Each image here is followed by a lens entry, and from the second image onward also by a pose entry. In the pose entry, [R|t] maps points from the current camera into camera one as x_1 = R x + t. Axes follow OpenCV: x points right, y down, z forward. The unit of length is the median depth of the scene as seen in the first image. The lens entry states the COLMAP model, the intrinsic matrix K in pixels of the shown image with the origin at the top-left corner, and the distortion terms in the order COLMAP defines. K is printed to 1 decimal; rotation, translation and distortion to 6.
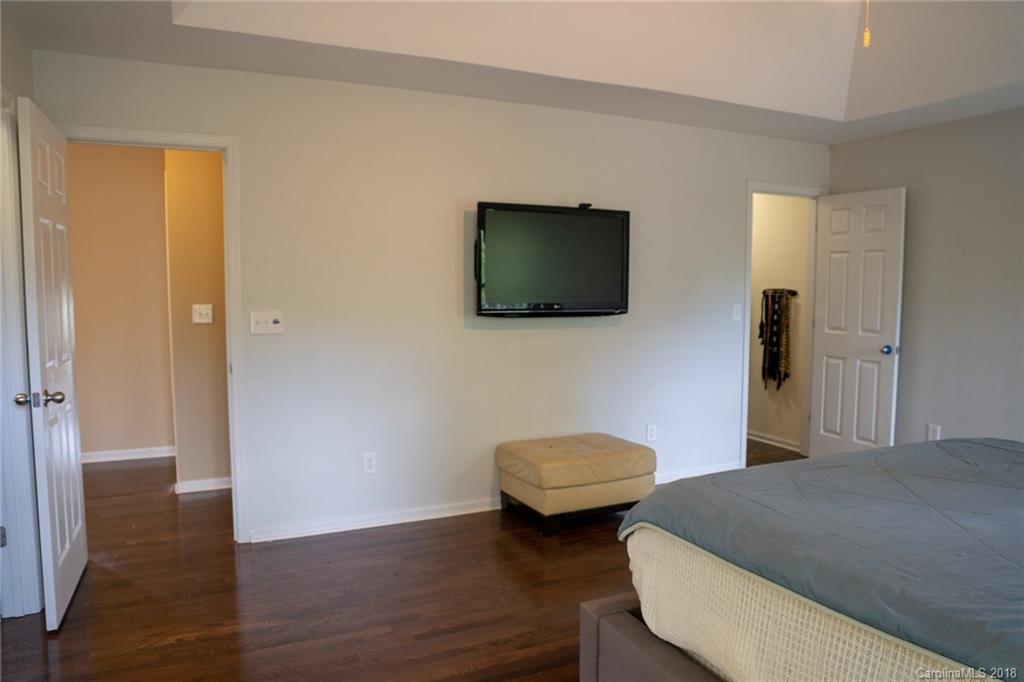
lens RADIAL K [[716.7, 0, 508.5], [0, 716.7, 344.7], [0, 0, 1]] dist [-0.125571, 0.089717]
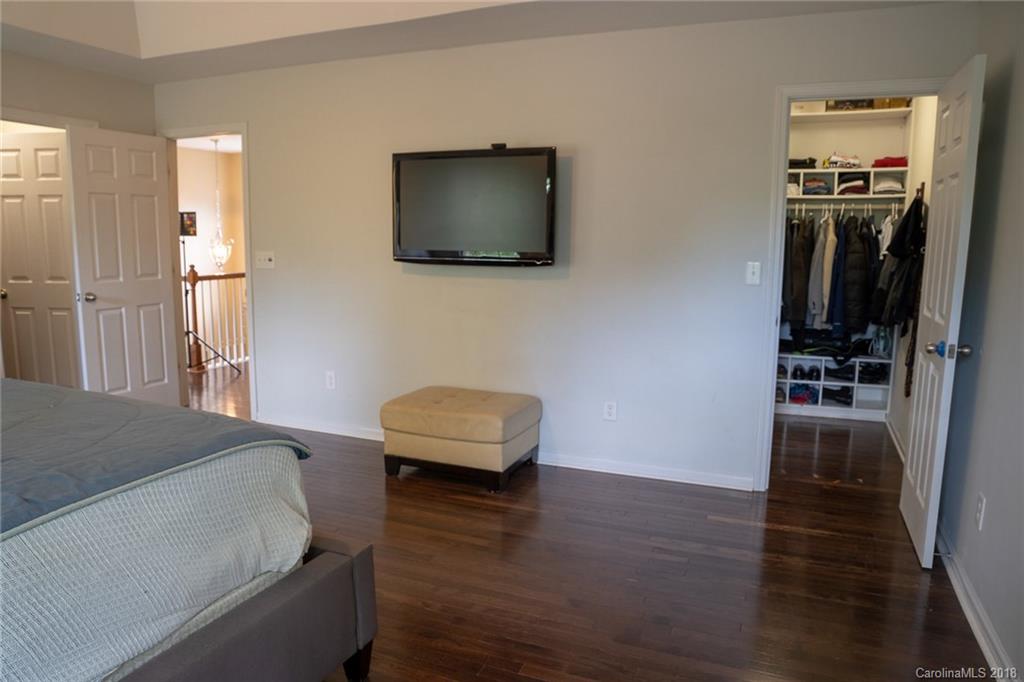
lens RADIAL K [[716.7, 0, 508.5], [0, 716.7, 344.7], [0, 0, 1]] dist [-0.125571, 0.089717]
pose [[0.666746, 0.120185, -0.735531, 0.812397], [-0.069069, 0.992629, 0.099585, -0.031807], [0.742078, -0.015596, 0.670133, 0.384734]]
